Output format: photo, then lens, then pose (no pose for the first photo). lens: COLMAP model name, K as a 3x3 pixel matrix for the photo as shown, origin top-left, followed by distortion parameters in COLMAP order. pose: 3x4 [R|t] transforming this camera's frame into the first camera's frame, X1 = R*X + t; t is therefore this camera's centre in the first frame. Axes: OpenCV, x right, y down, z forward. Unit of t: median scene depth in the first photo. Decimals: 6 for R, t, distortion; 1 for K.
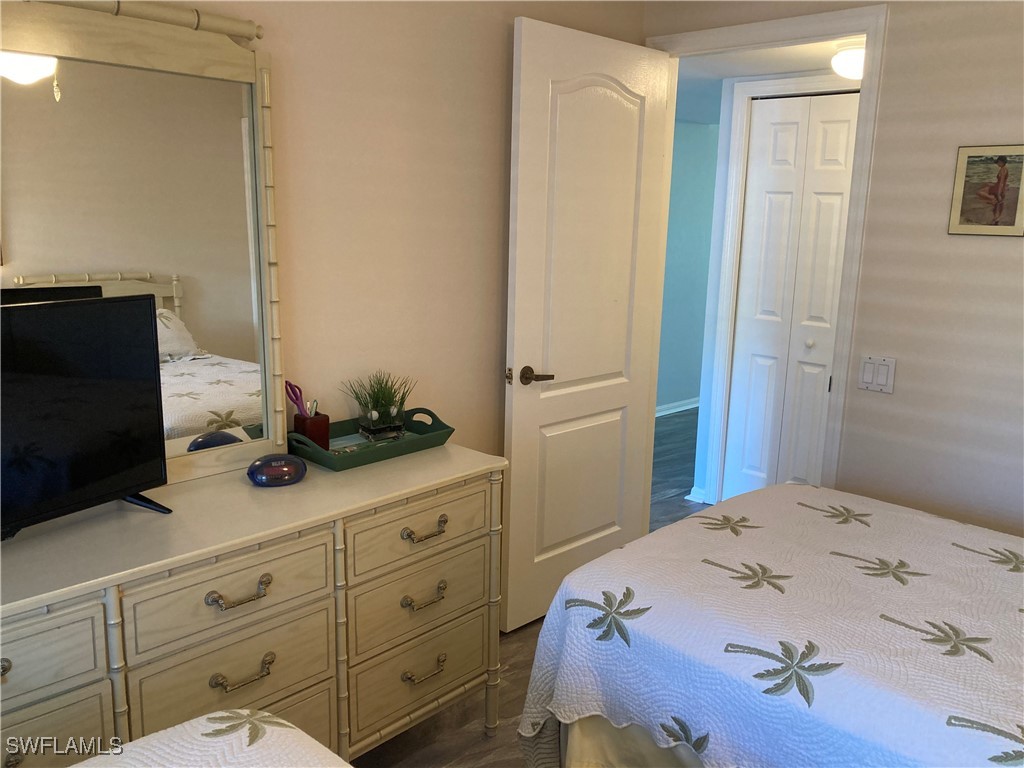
lens RADIAL K [[831.1, 0, 513.0], [0, 831.1, 374.8], [0, 0, 1]] dist [0.022218, -0.047390]
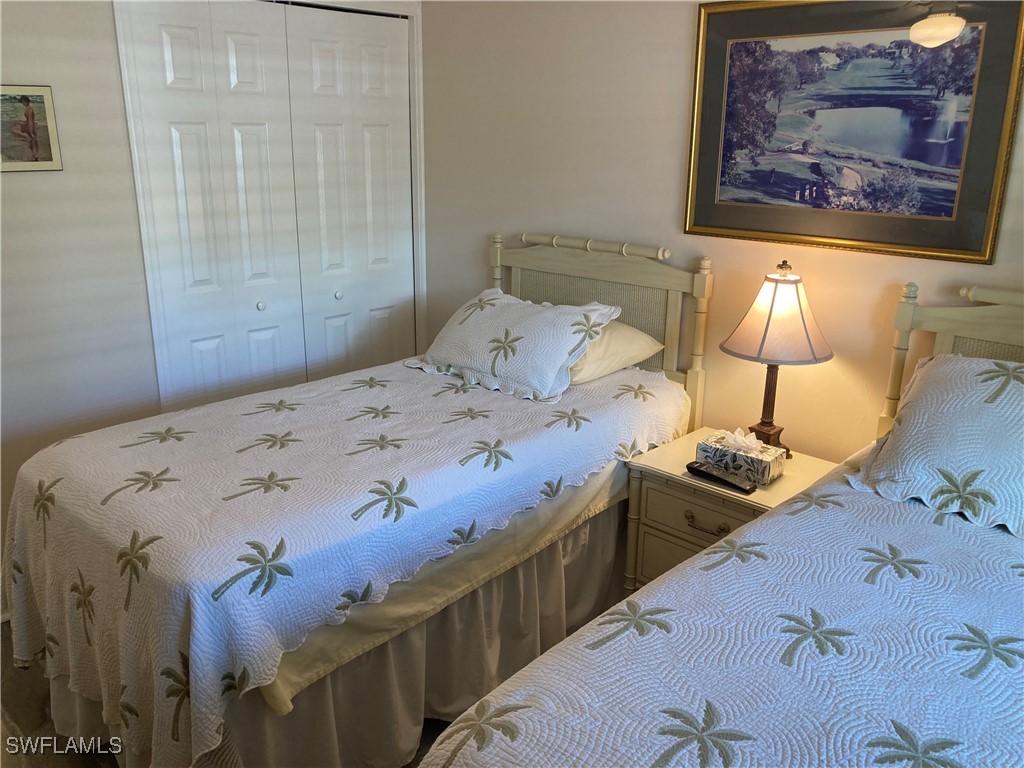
lens RADIAL K [[831.1, 0, 512.2], [0, 831.1, 385.8], [0, 0, 1]] dist [0.022218, -0.047390]
pose [[-0.018437, -0.317732, 0.948001, -0.691296], [0.180571, 0.931513, 0.315718, -0.173624], [-0.983389, 0.177003, 0.040199, 0.505466]]
